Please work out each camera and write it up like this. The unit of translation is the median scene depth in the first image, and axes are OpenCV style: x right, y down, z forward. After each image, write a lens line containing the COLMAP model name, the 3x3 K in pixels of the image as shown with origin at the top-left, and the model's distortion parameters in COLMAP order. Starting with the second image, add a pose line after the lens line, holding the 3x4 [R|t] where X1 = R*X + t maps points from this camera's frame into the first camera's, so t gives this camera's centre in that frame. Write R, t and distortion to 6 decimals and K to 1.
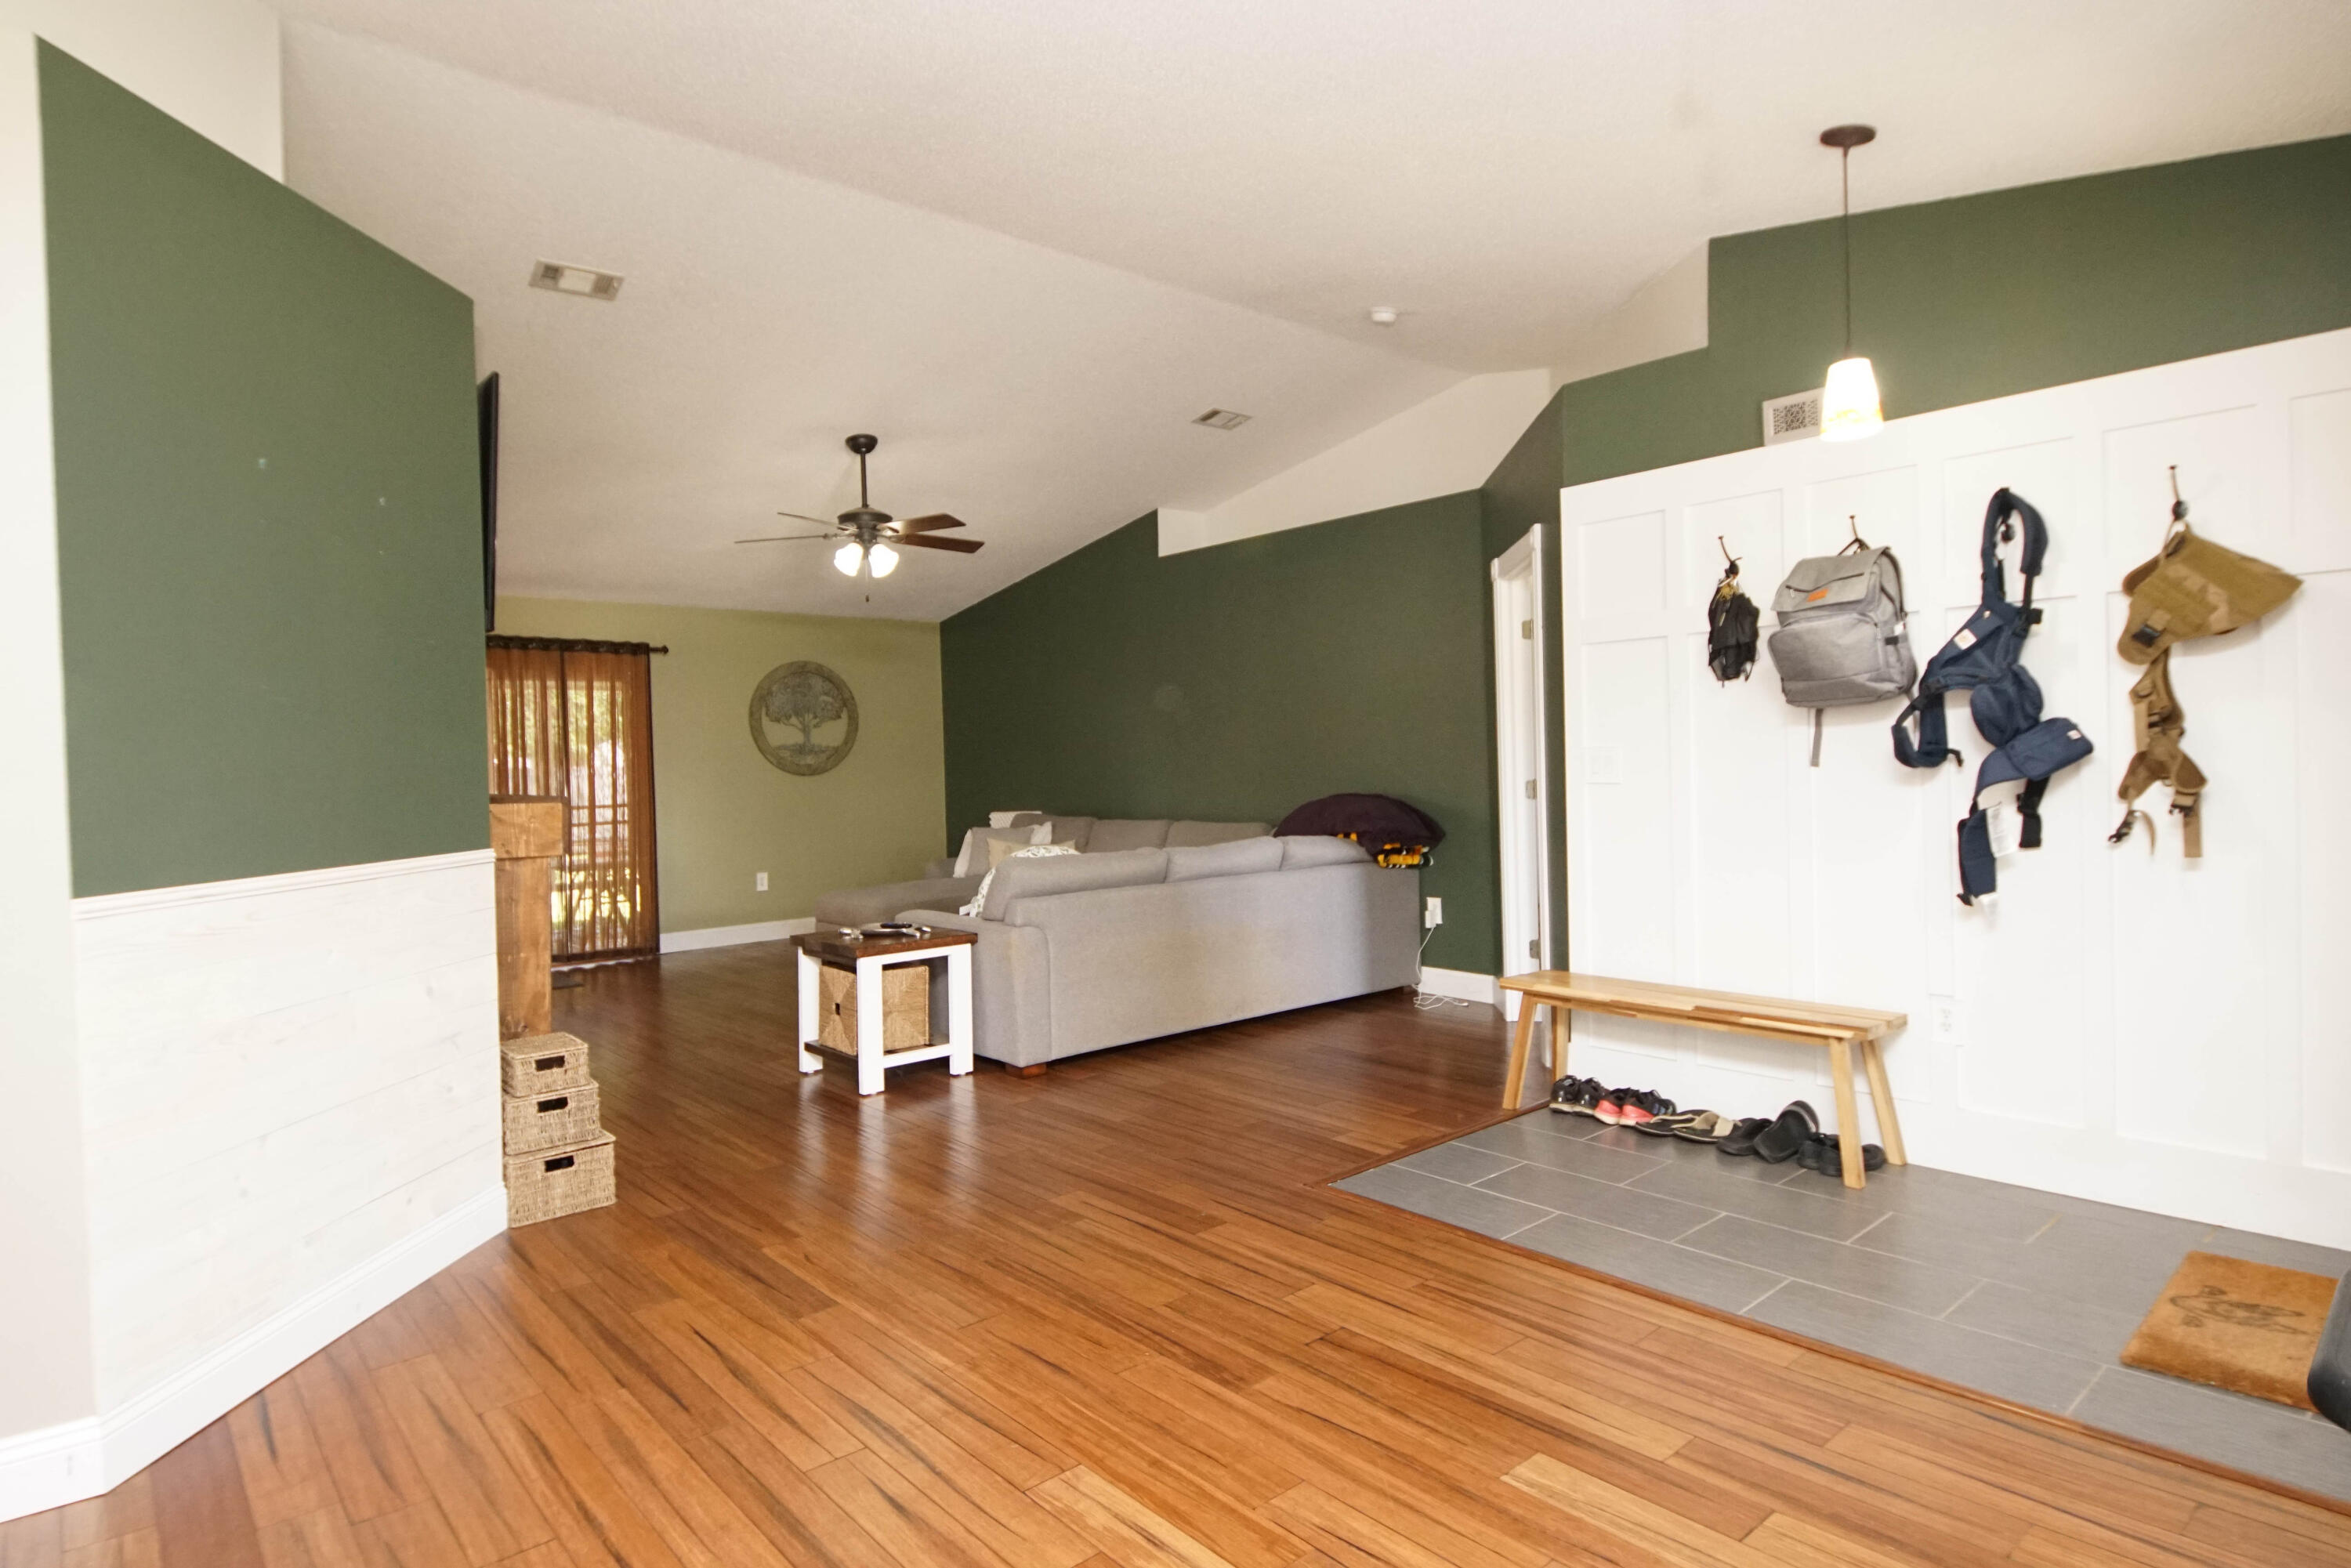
lens RADIAL K [[1261.7, 0, 1156.2], [0, 1261.7, 780.0], [0, 0, 1]] dist [0.032455, -0.027185]
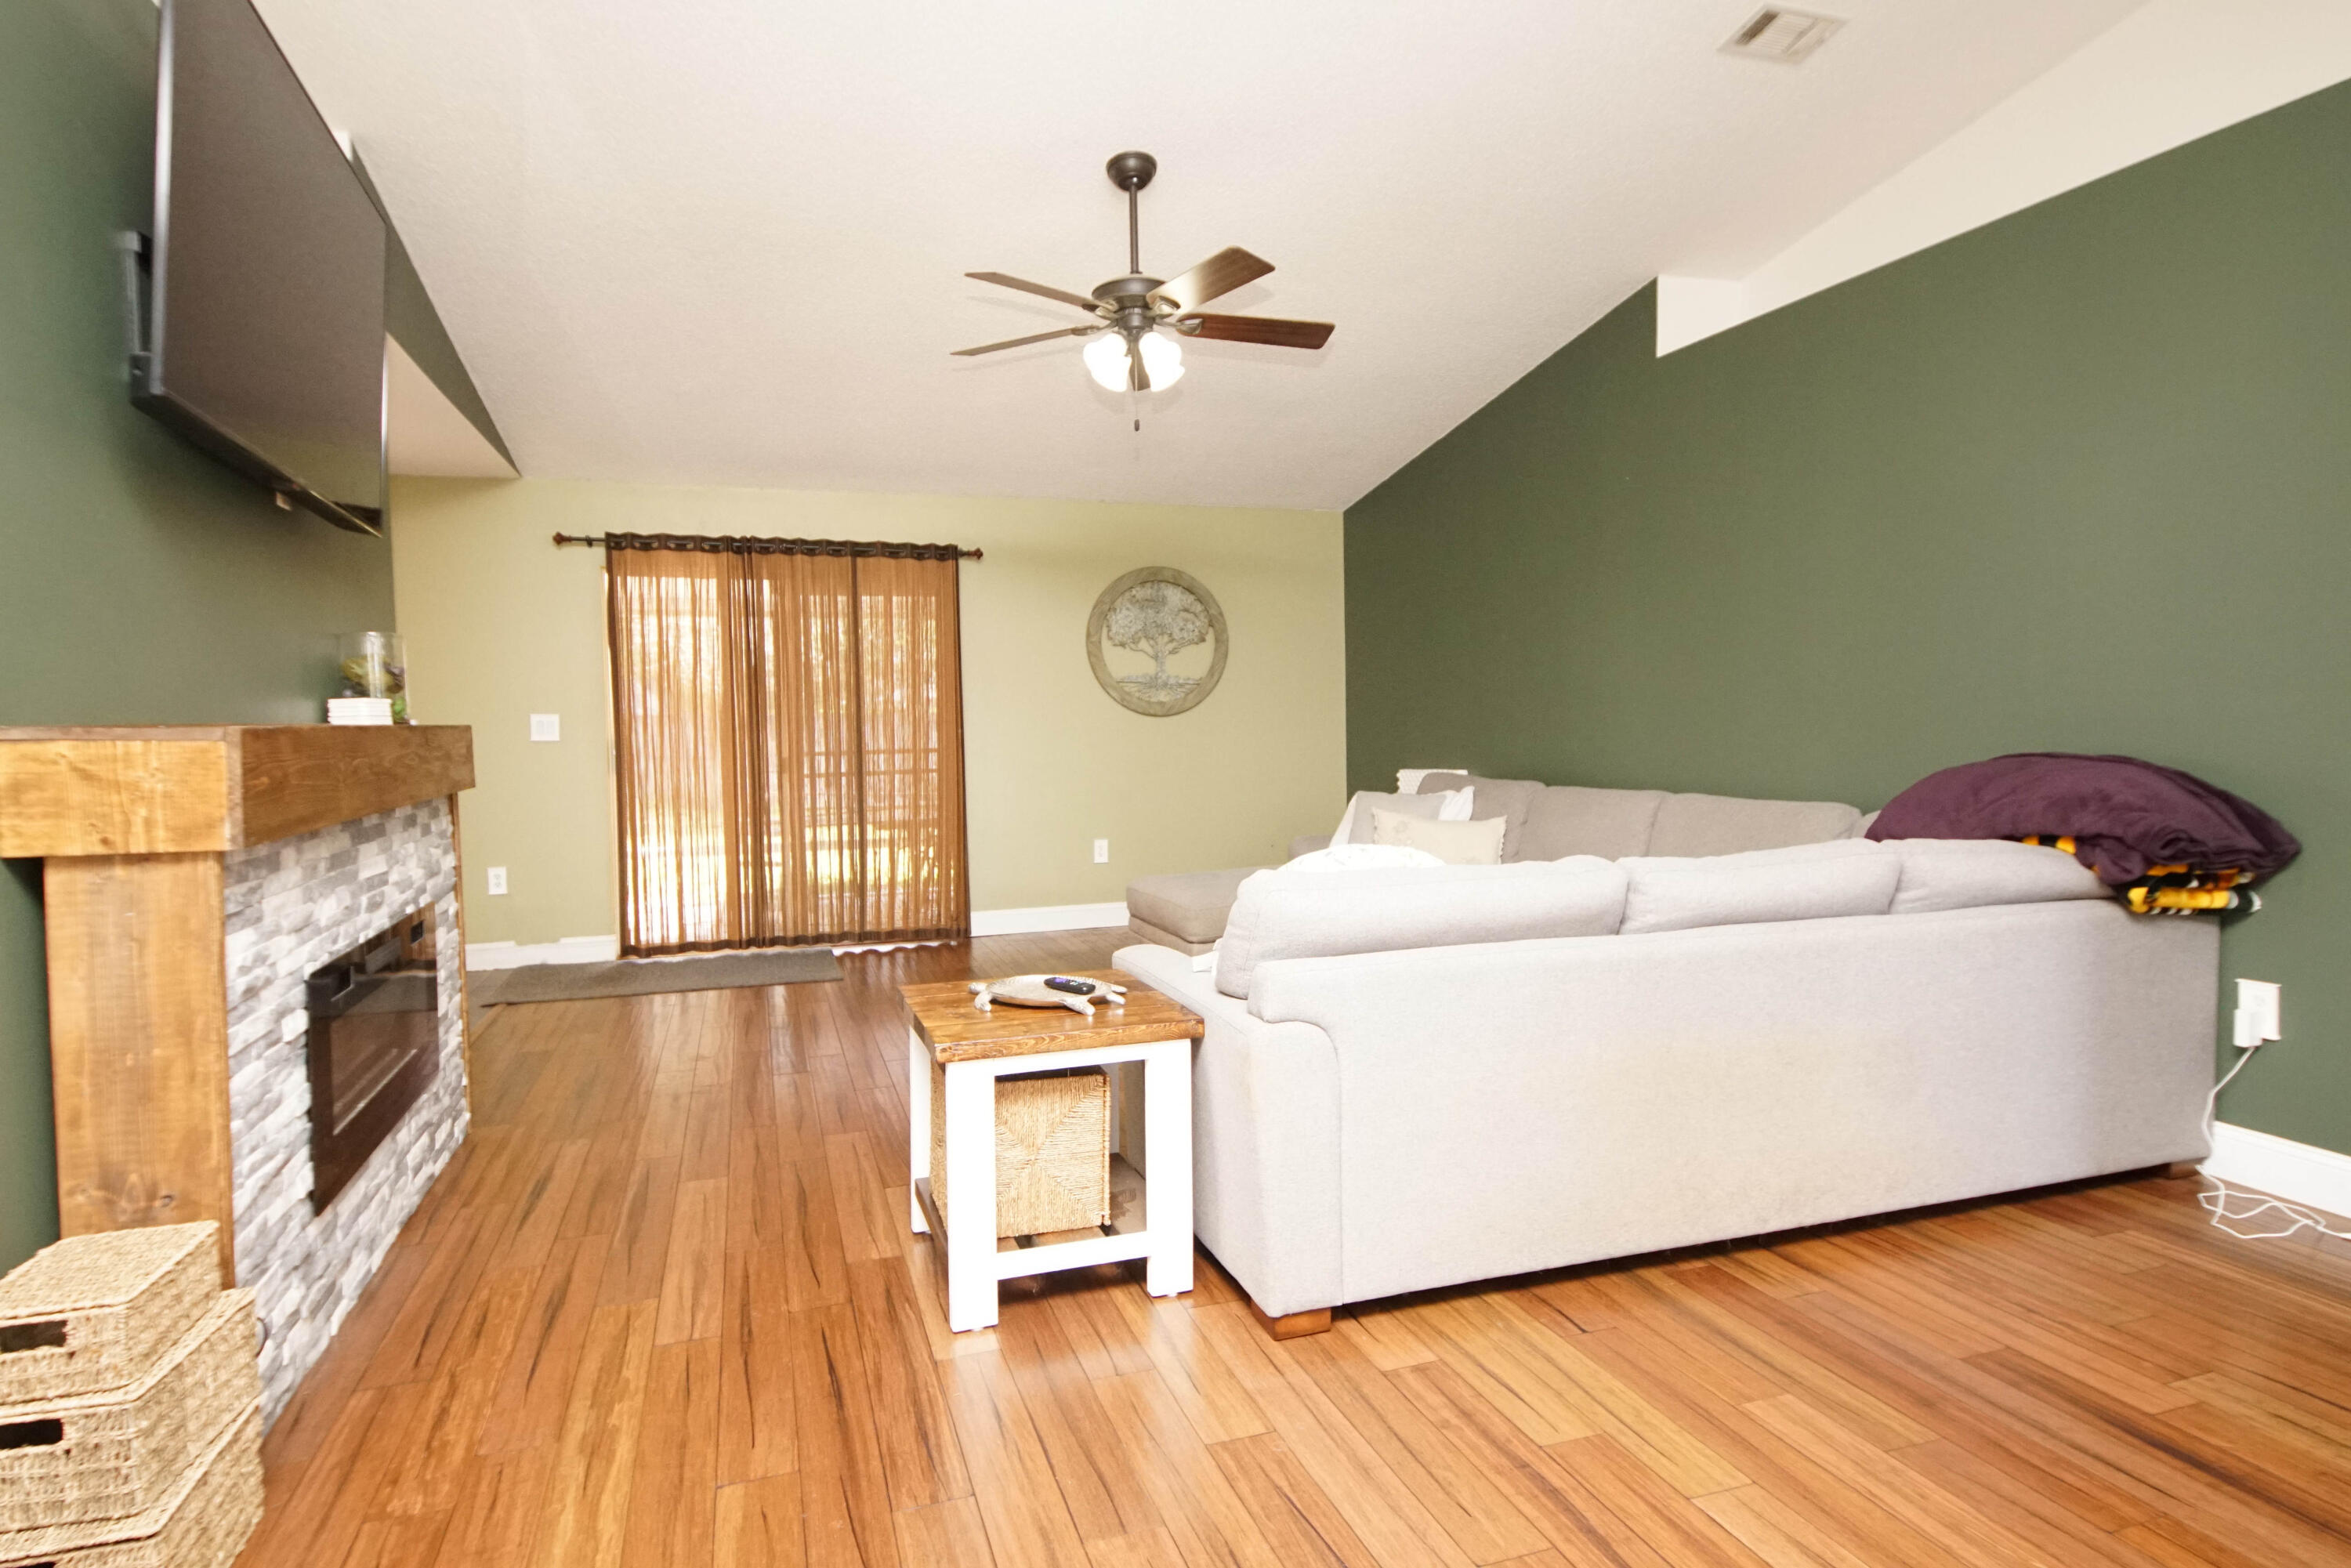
lens RADIAL K [[1261.7, 0, 1149.0], [0, 1261.7, 777.9], [0, 0, 1]] dist [0.032455, -0.027185]
pose [[0.923119, 0.027101, -0.383559, 0.021239], [-0.012781, 0.999125, 0.039833, 0.005185], [0.384303, -0.031868, 0.922657, 0.417314]]
